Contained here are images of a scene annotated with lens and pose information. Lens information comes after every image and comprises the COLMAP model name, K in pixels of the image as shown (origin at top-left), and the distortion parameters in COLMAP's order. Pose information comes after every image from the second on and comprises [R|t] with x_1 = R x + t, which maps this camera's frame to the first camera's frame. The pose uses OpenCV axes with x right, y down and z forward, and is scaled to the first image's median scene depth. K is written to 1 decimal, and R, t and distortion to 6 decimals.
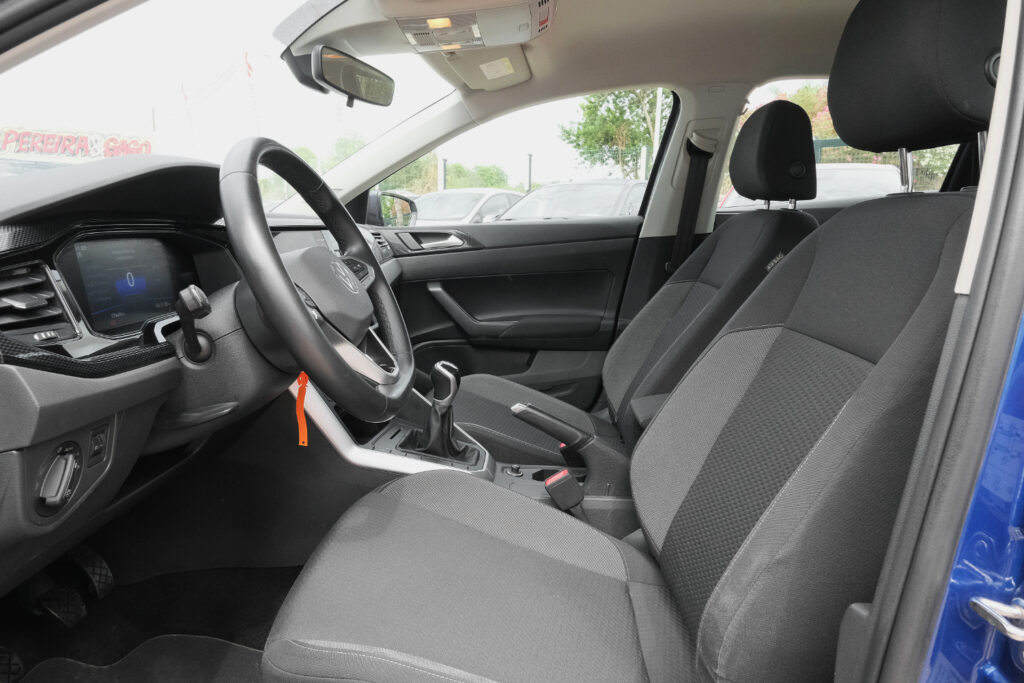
lens RADIAL K [[648.1, 0, 511.3], [0, 648.1, 338.6], [0, 0, 1]] dist [0.002043, 0.002677]
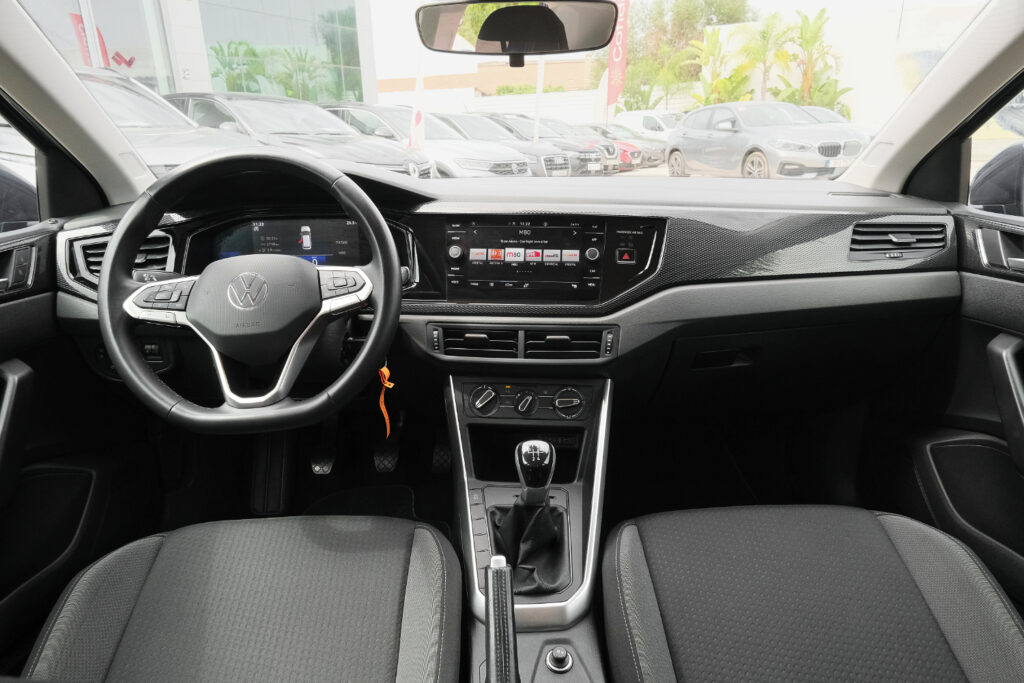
lens RADIAL K [[648.1, 0, 516.4], [0, 648.1, 339.9], [0, 0, 1]] dist [0.002043, 0.002677]
pose [[0.095626, 0.328114, -0.939786, 0.314672], [-0.173711, 0.935126, 0.308811, -0.170693], [0.980143, 0.133721, 0.146419, 0.544420]]
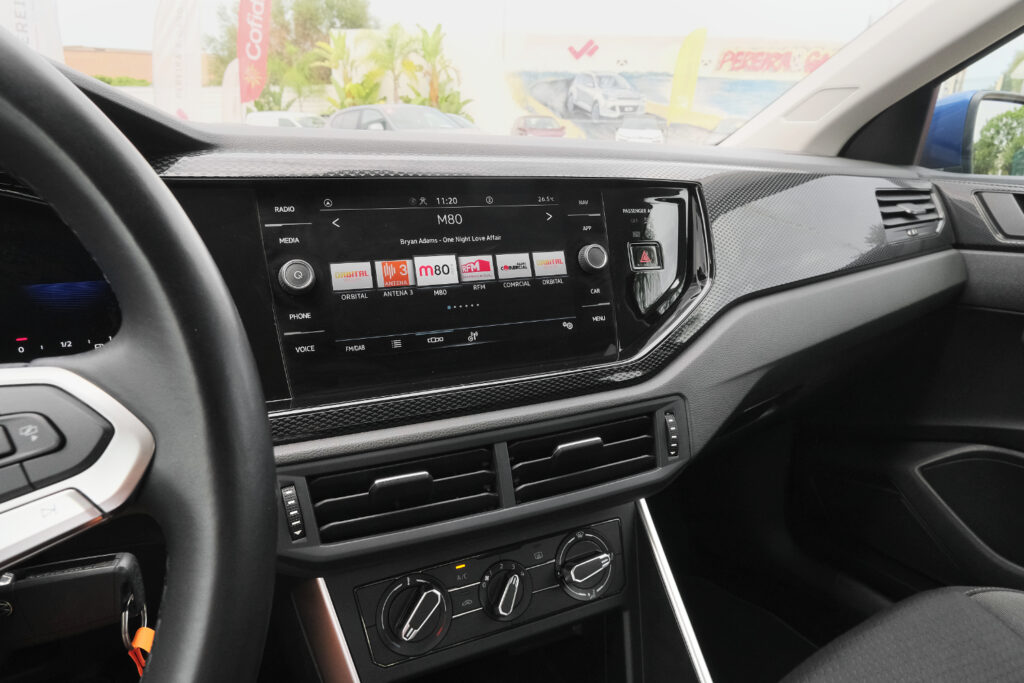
lens RADIAL K [[648.1, 0, 516.6], [0, 648.1, 338.8], [0, 0, 1]] dist [0.002043, 0.002677]
pose [[0.586878, 0.270395, -0.763192, -0.004430], [-0.176936, 0.962637, 0.204997, -0.101147], [0.790107, 0.014728, 0.612793, 0.490508]]
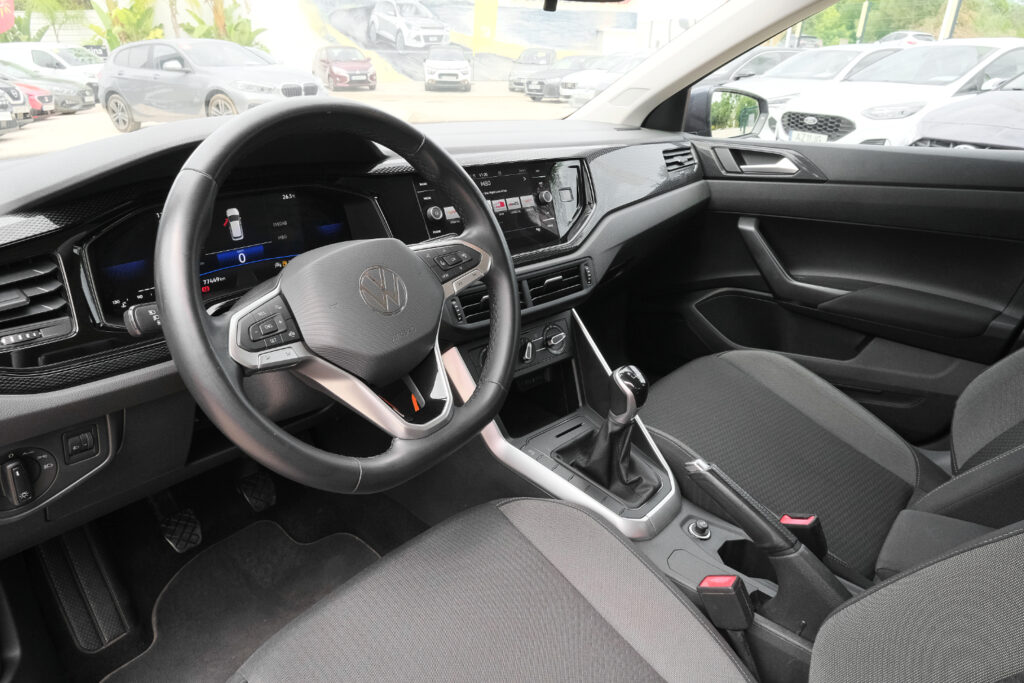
lens RADIAL K [[648.1, 0, 513.8], [0, 648.1, 339.5], [0, 0, 1]] dist [0.002043, 0.002677]
pose [[0.788661, 0.262229, -0.556102, 0.125178], [-0.135530, 0.956383, 0.258773, -0.108120], [0.599704, -0.128716, 0.789802, 0.204986]]
